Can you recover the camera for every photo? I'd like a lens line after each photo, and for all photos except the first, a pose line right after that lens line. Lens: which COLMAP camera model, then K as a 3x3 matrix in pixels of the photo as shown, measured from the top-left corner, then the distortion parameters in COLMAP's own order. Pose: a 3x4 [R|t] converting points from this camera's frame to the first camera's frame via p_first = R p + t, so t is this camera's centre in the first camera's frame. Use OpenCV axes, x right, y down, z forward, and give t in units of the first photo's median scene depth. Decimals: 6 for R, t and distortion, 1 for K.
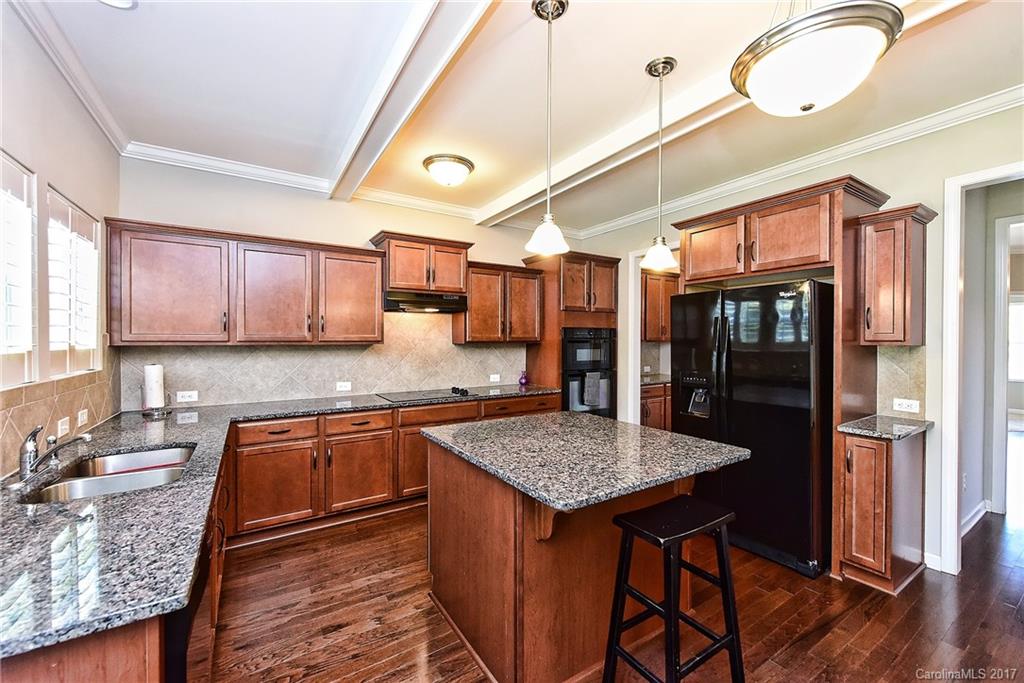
lens RADIAL K [[408.0, 0, 516.7], [0, 408.0, 342.9], [0, 0, 1]] dist [0.001448, -0.000016]
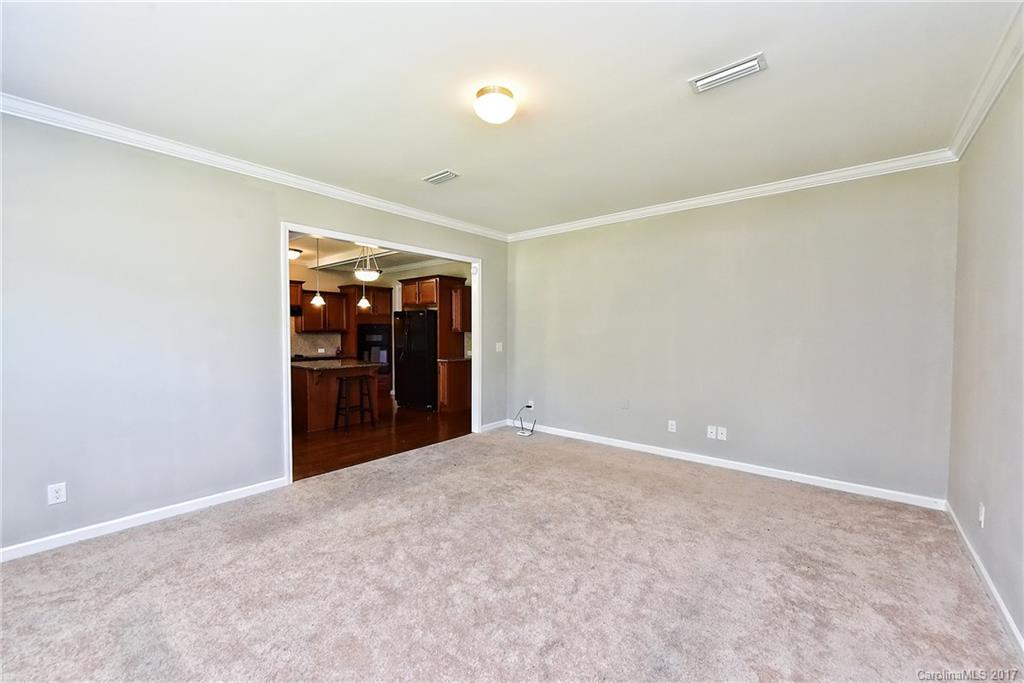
lens RADIAL K [[408.0, 0, 516.7], [0, 408.0, 342.9], [0, 0, 1]] dist [0.001448, -0.000016]
pose [[0.953621, -0.007176, 0.300925, 0.296660], [0.000339, 0.999741, 0.022767, 0.012852], [-0.301010, -0.021609, 0.953376, -1.307688]]
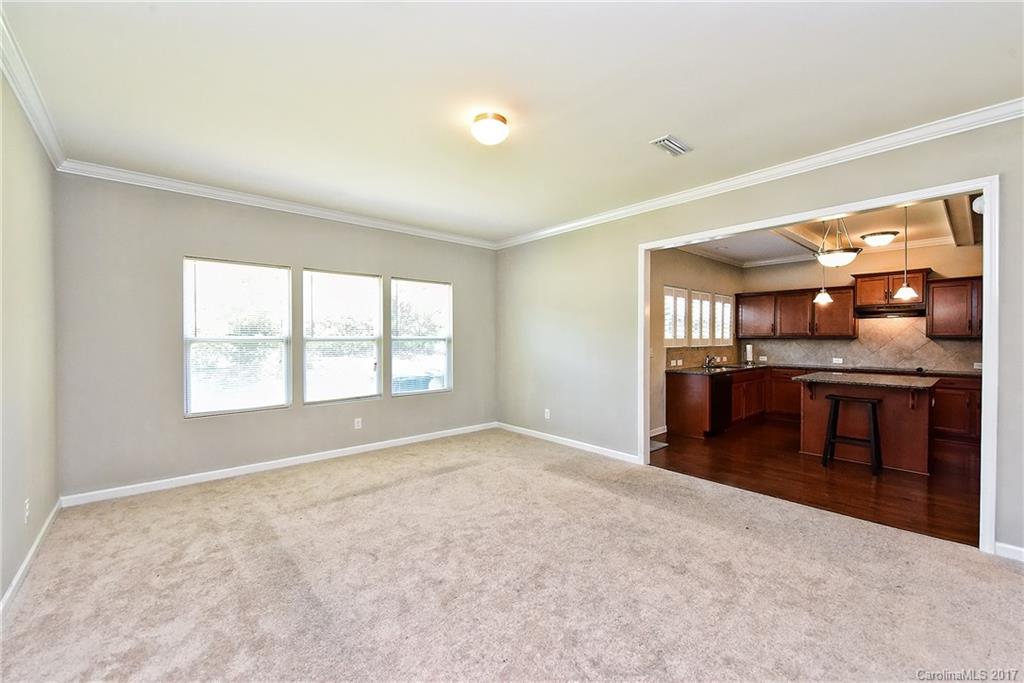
lens RADIAL K [[413.9, 0, 512.3], [0, 413.9, 341.4], [0, 0, 1]] dist [-0.002338, -0.000156]
pose [[0.146303, 0.008744, -0.989201, 1.215029], [-0.009600, 0.999926, 0.007419, 0.020550], [0.989193, 0.008411, 0.146377, -0.725089]]
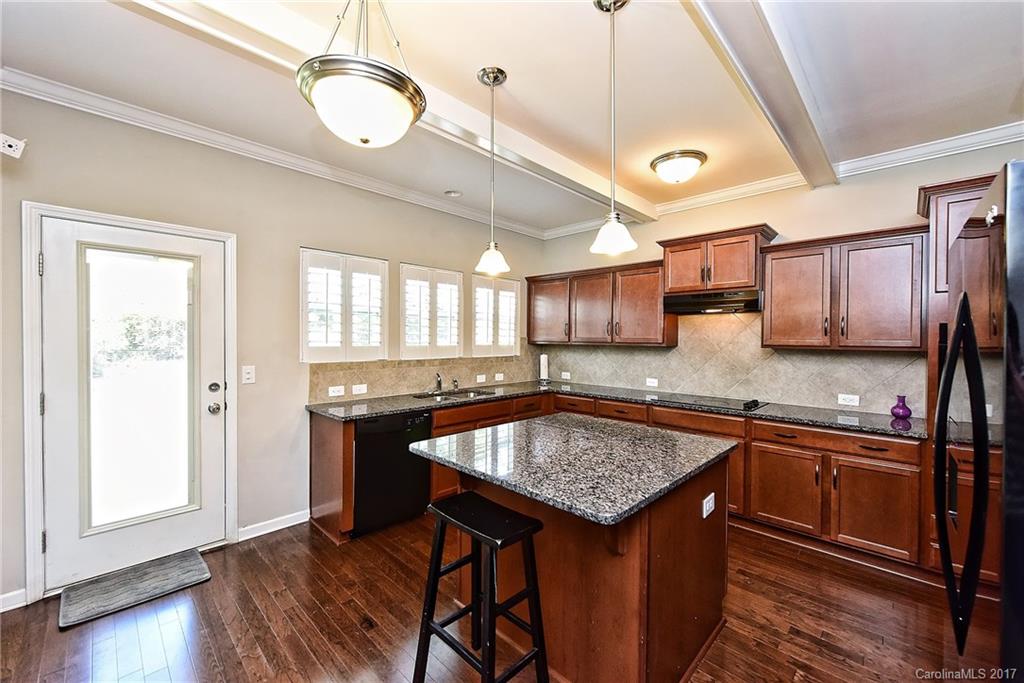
lens RADIAL K [[404.2, 0, 513.8], [0, 404.2, 343.1], [0, 0, 1]] dist [0.001176, -0.000157]
pose [[0.227509, 0.012667, -0.973694, 0.607975], [-0.017268, 0.999811, 0.008972, -0.008032], [0.973623, 0.014772, 0.227684, 0.366061]]
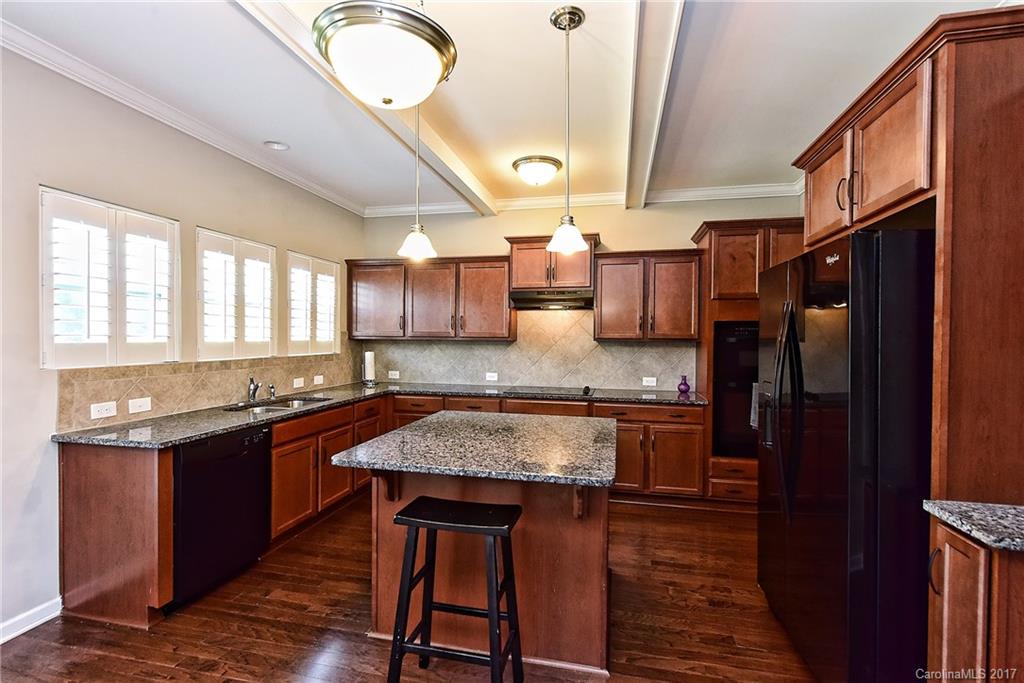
lens RADIAL K [[460.5, 0, 514.7], [0, 460.5, 343.8], [0, 0, 1]] dist [0.001750, -0.000663]
pose [[0.703541, 0.014738, -0.710502, 0.552541], [-0.013268, 0.999883, 0.007602, 0.002688], [0.710531, 0.004079, 0.703654, 0.134914]]
